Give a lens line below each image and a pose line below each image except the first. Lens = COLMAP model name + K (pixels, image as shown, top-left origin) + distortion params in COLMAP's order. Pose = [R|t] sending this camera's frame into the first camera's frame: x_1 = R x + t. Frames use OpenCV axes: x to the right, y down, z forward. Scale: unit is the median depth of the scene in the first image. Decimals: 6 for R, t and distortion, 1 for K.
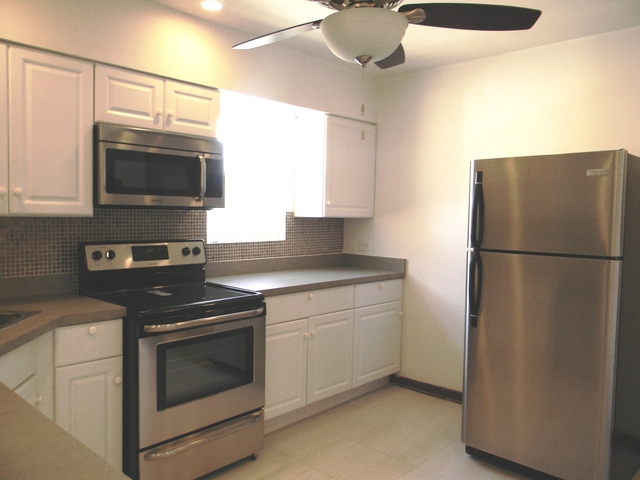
lens RADIAL K [[513.4, 0, 326.4], [0, 513.4, 239.8], [0, 0, 1]] dist [0.006107, -0.023640]
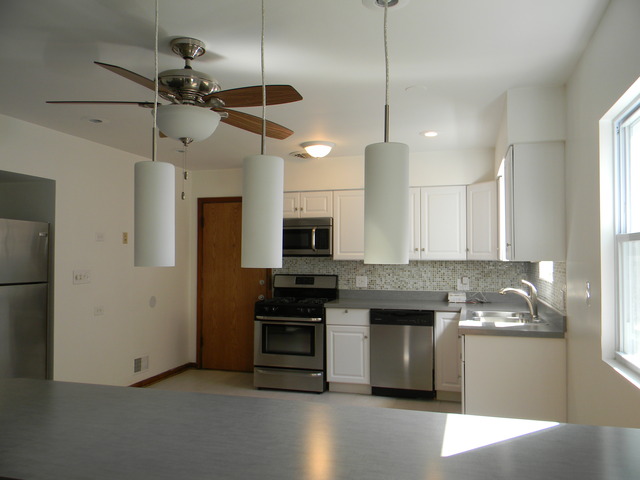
lens RADIAL K [[513.4, 0, 318.9], [0, 513.4, 241.4], [0, 0, 1]] dist [0.006107, -0.023640]
pose [[0.449010, -0.041732, -0.892552, 1.472781], [-0.027801, 0.997773, -0.060638, -0.007380], [0.893094, 0.052041, 0.446849, 0.216682]]
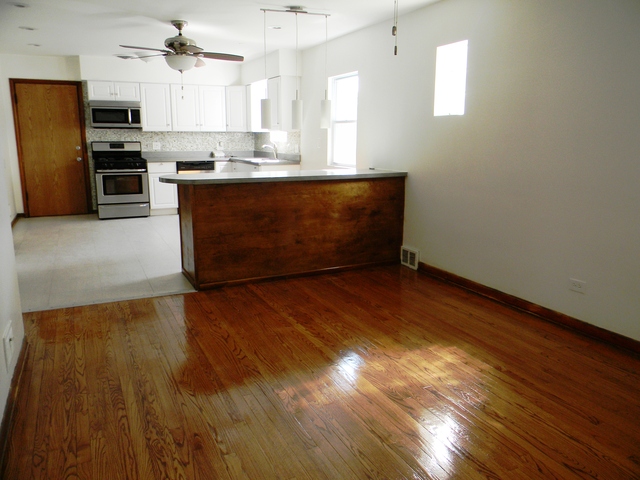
lens RADIAL K [[513.4, 0, 316.7], [0, 513.4, 246.7], [0, 0, 1]] dist [0.006107, -0.023640]
pose [[0.927265, 0.069220, -0.367950, 1.793626], [-0.004876, 0.984910, 0.172997, 0.080091], [0.374373, -0.158620, 0.913611, -1.257436]]
